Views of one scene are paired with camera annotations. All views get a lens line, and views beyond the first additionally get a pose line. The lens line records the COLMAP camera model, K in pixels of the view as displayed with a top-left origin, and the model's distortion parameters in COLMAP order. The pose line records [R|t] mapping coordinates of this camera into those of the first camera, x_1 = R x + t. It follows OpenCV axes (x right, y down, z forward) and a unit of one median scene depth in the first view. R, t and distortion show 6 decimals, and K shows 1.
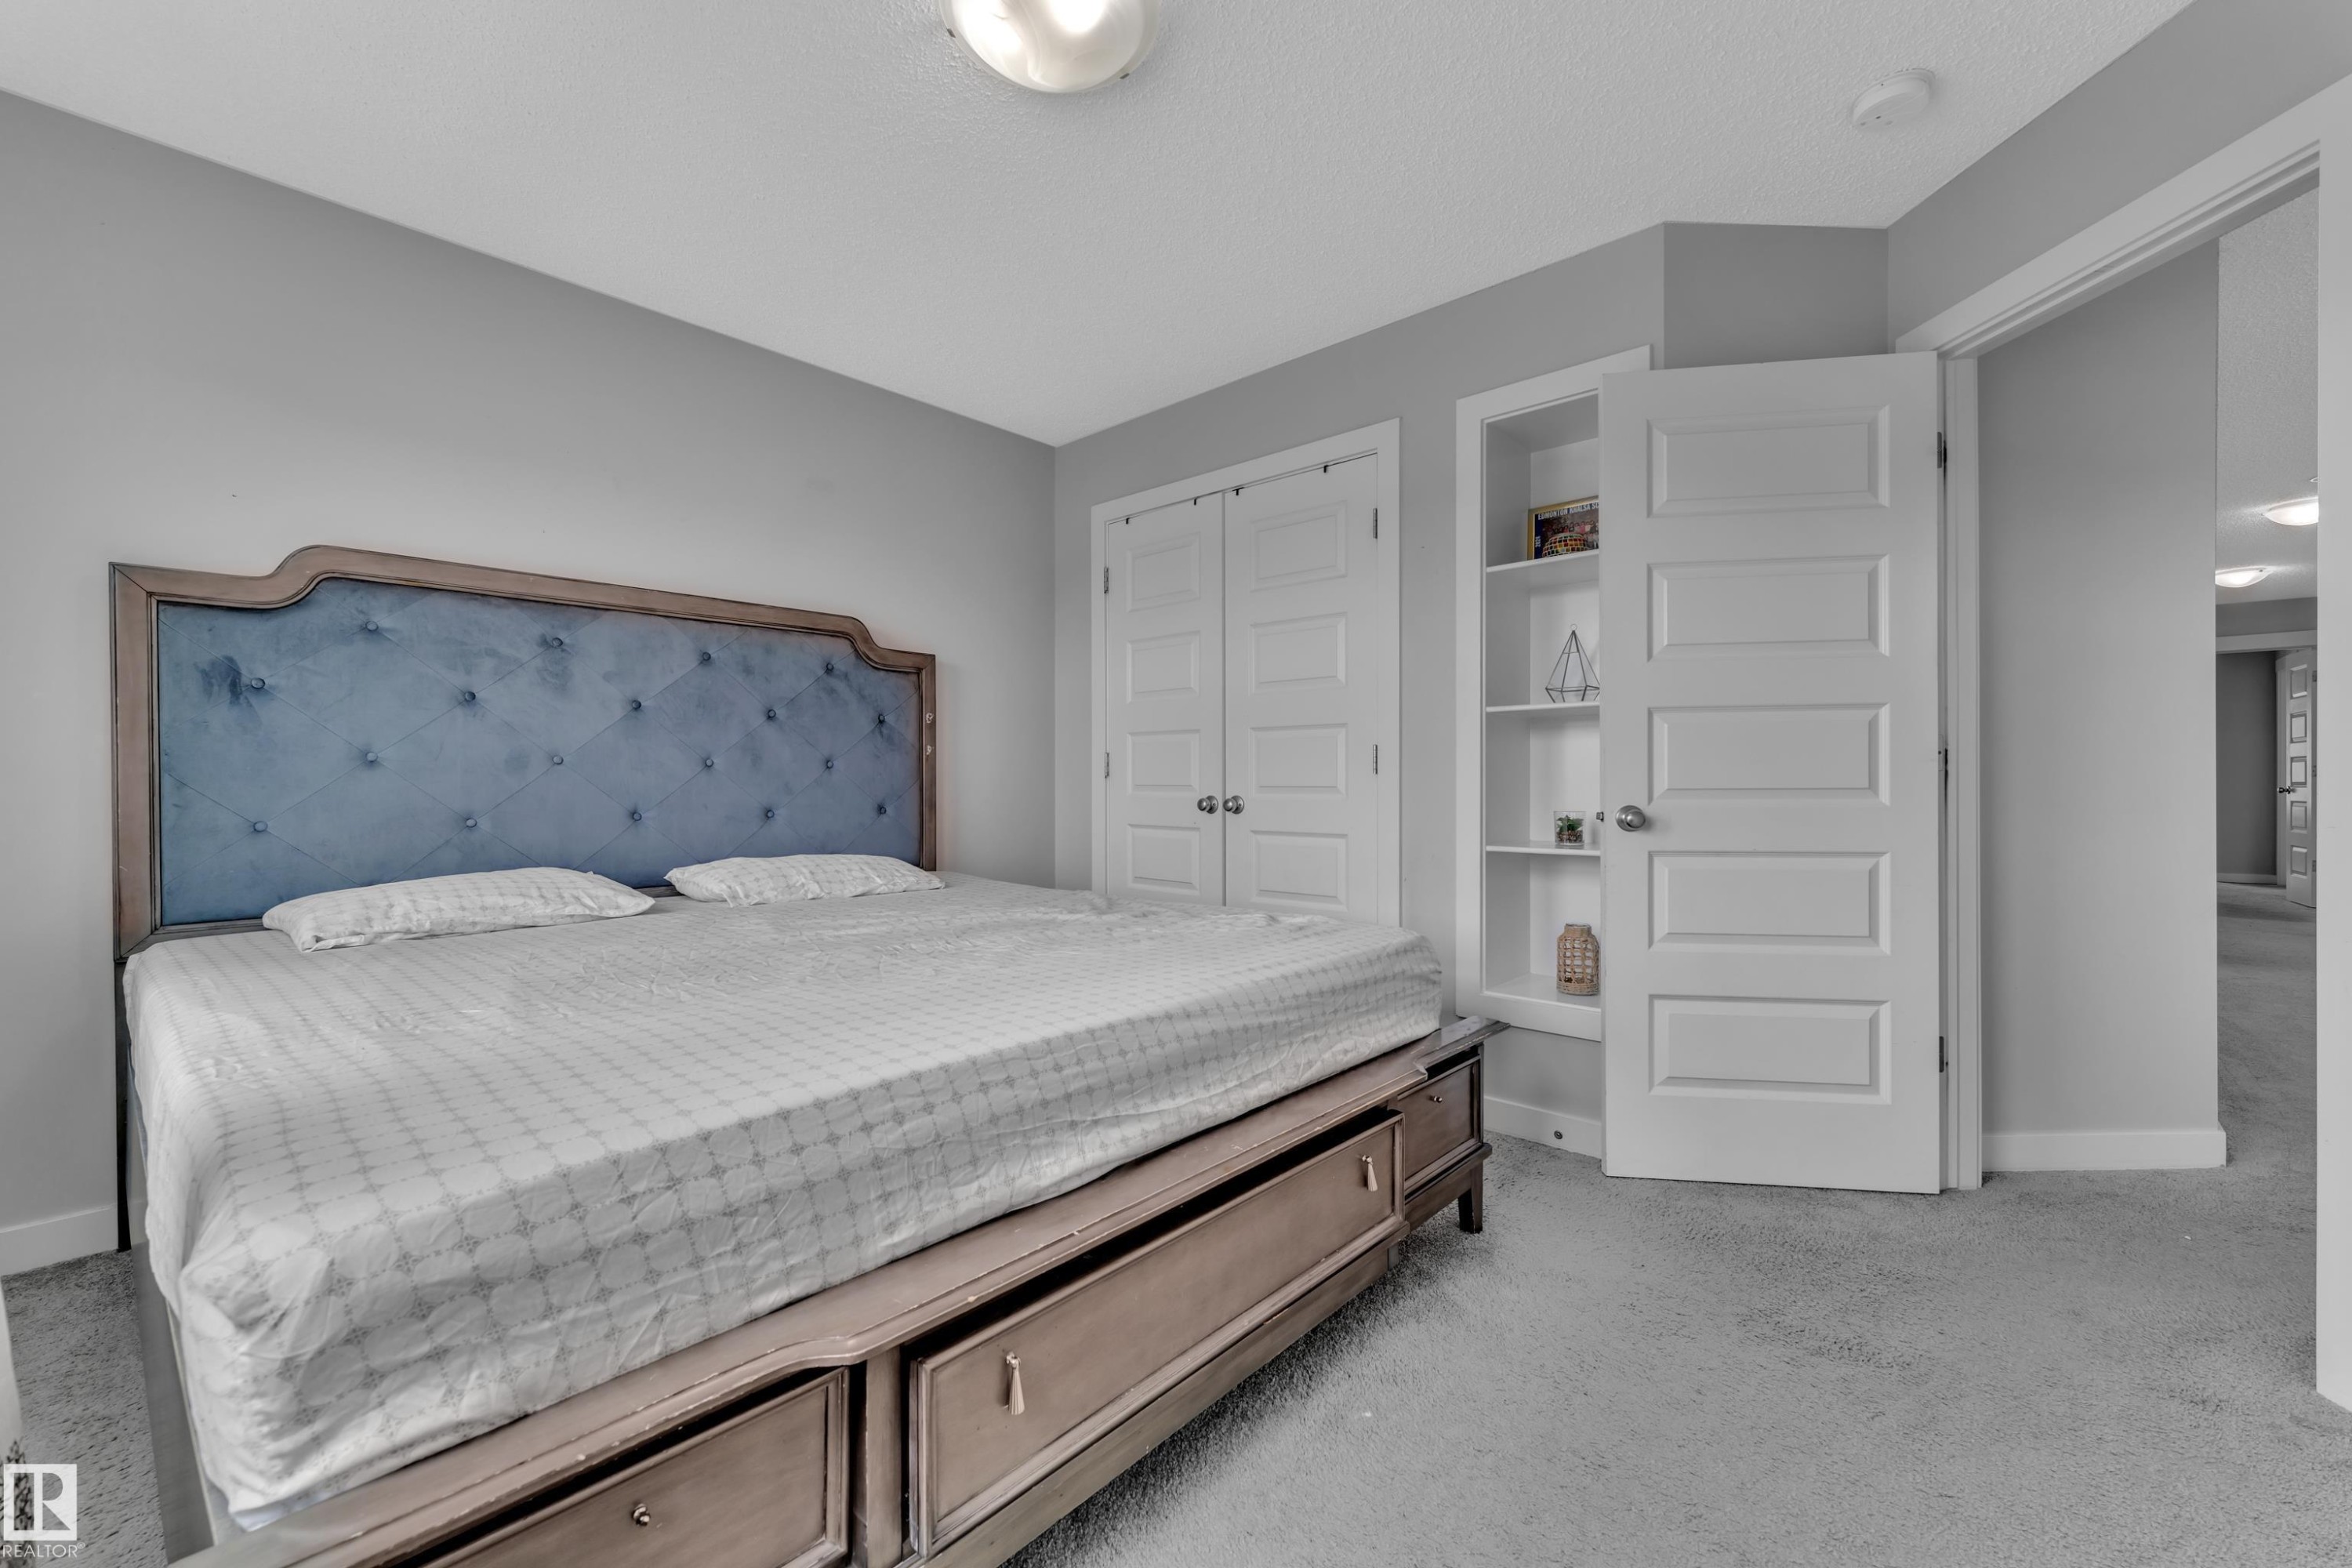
lens RADIAL K [[951.3, 0, 1184.0], [0, 951.3, 784.8], [0, 0, 1]] dist [0.000616, 0.000169]
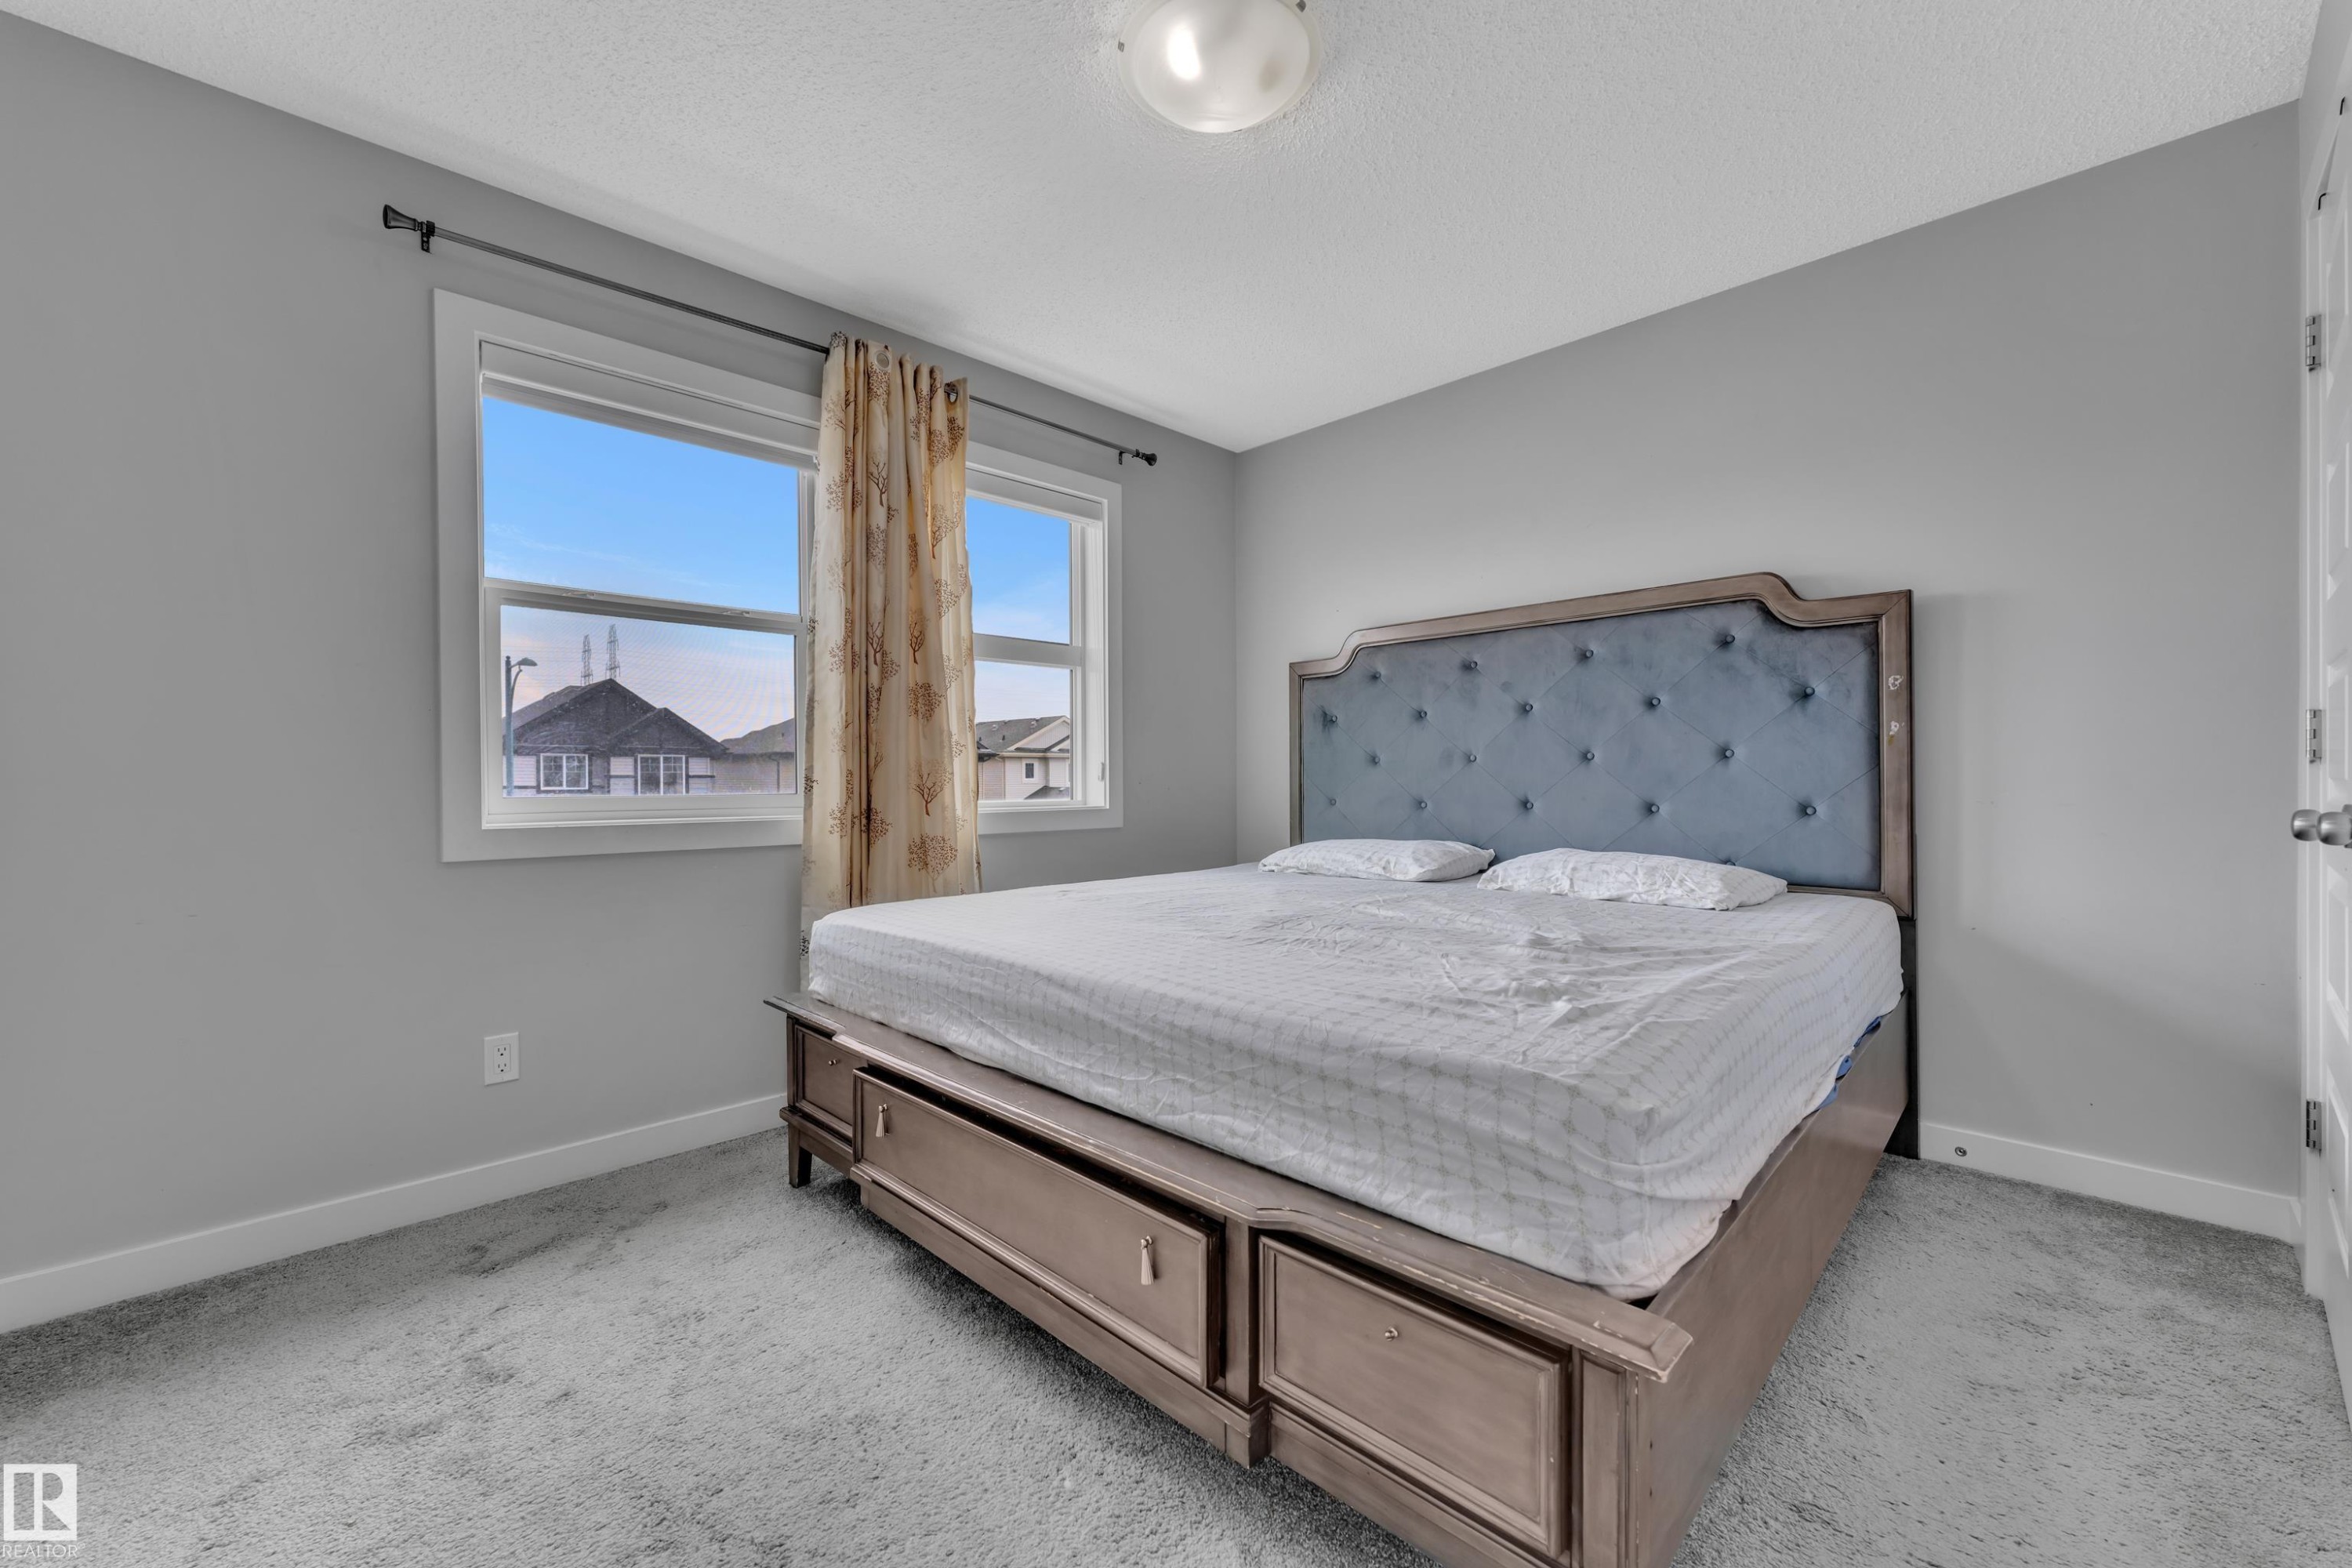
lens RADIAL K [[951.3, 0, 1173.4], [0, 951.3, 782.7], [0, 0, 1]] dist [0.000616, 0.000169]
pose [[-0.064271, 0.008155, -0.997899, 0.762879], [0.001689, 0.999966, 0.008064, -0.004215], [0.997931, -0.001167, -0.064283, 0.821505]]
